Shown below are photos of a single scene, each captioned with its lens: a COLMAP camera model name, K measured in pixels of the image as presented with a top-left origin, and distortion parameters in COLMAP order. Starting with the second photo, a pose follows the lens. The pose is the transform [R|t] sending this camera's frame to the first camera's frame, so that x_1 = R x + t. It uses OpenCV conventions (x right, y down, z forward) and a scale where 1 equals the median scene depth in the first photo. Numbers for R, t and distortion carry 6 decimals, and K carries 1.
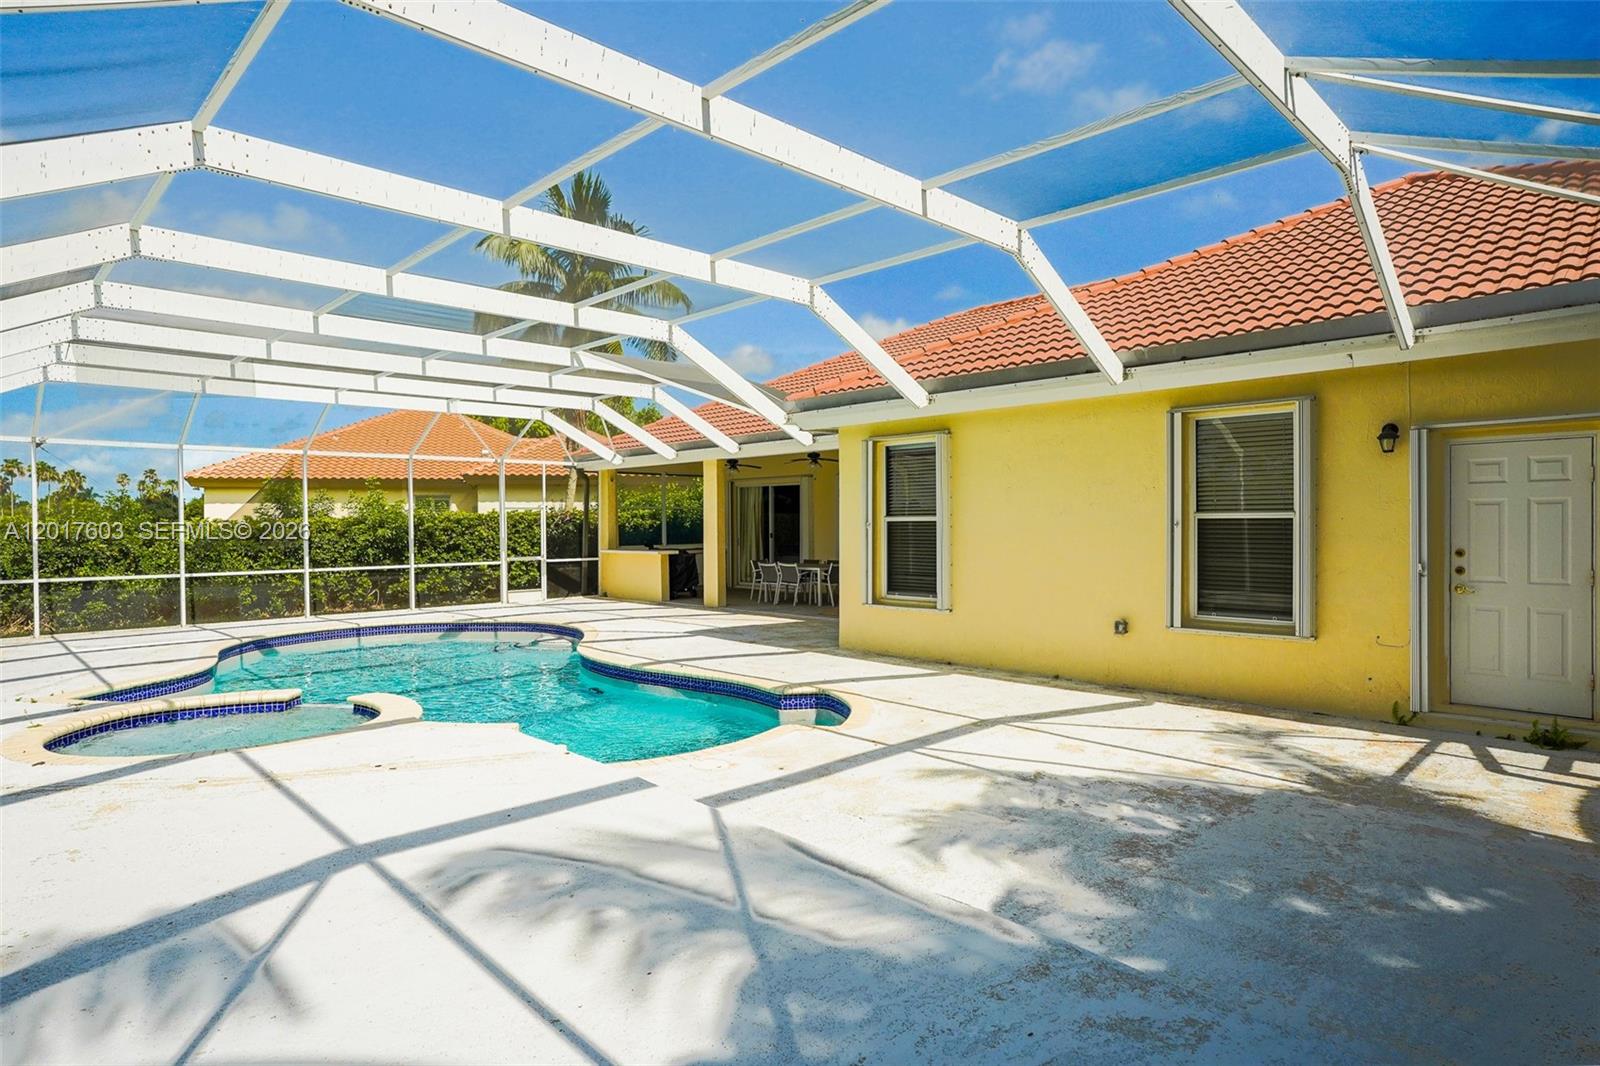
lens RADIAL K [[884.3, 0, 795.6], [0, 884.3, 537.9], [0, 0, 1]] dist [-0.040564, 0.026580]
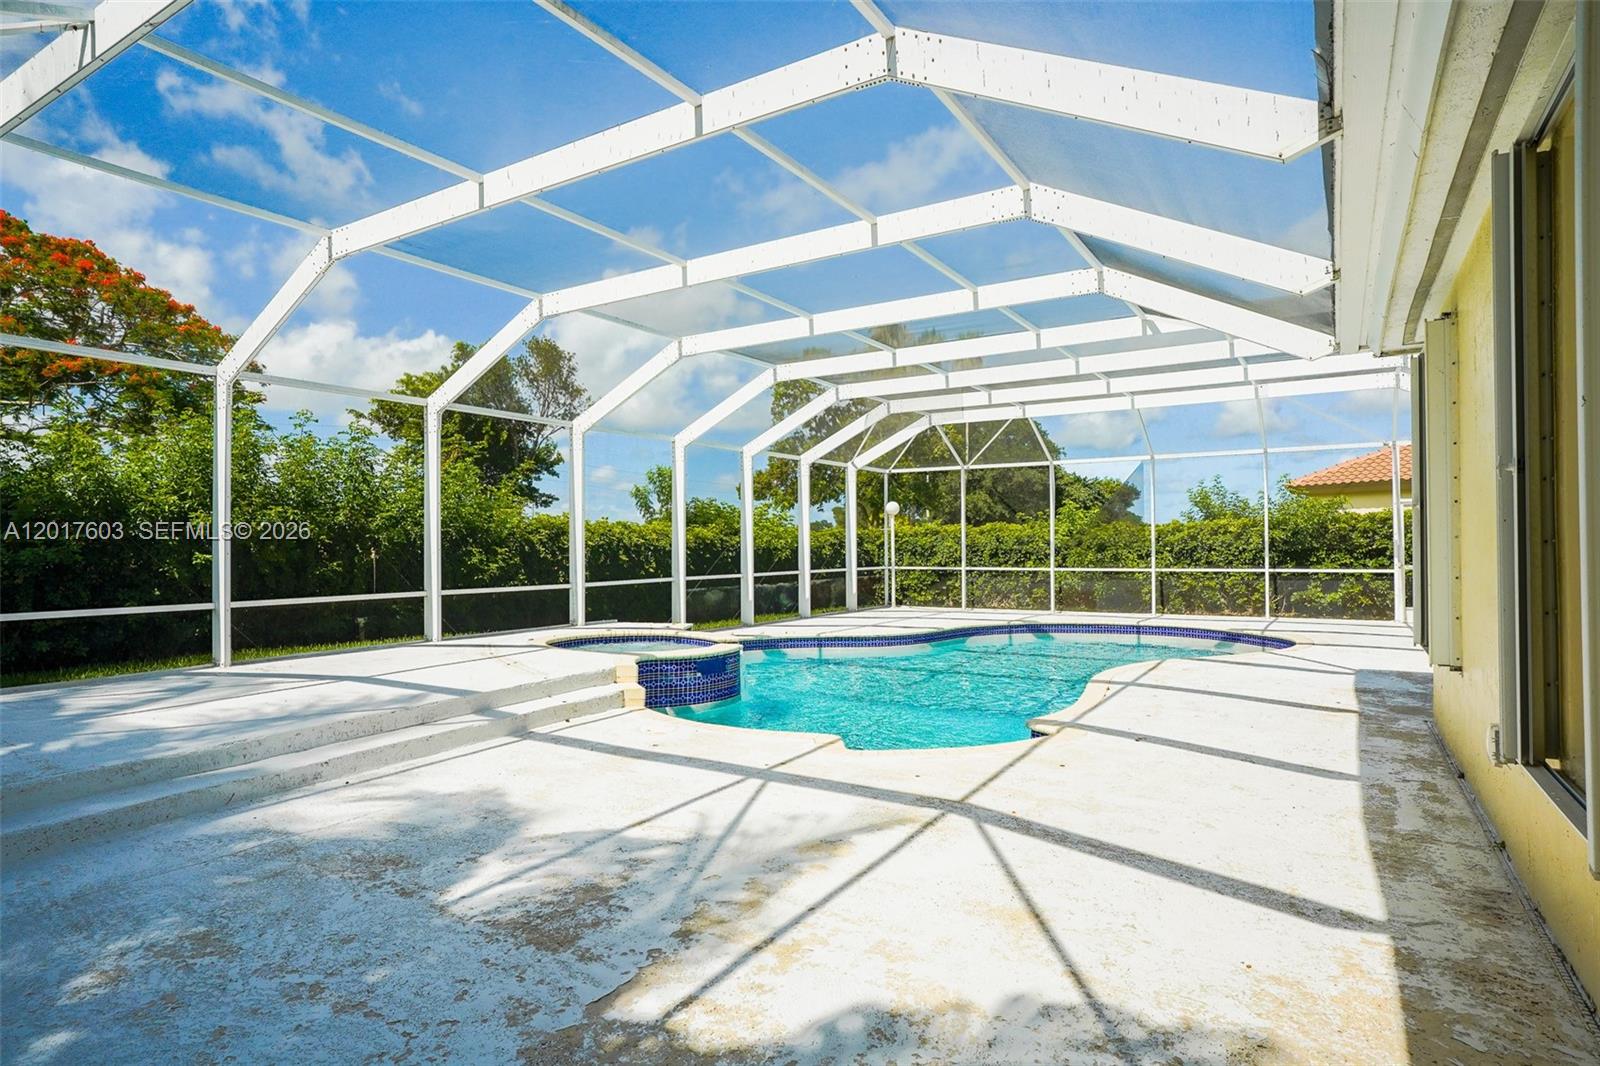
lens RADIAL K [[884.3, 0, 789.6], [0, 884.3, 529.1], [0, 0, 1]] dist [-0.040564, 0.026580]
pose [[0.225940, -0.013616, -0.974046, 0.597810], [-0.008751, 0.999834, -0.016006, 0.014902], [0.974102, 0.012140, 0.225783, 0.539237]]
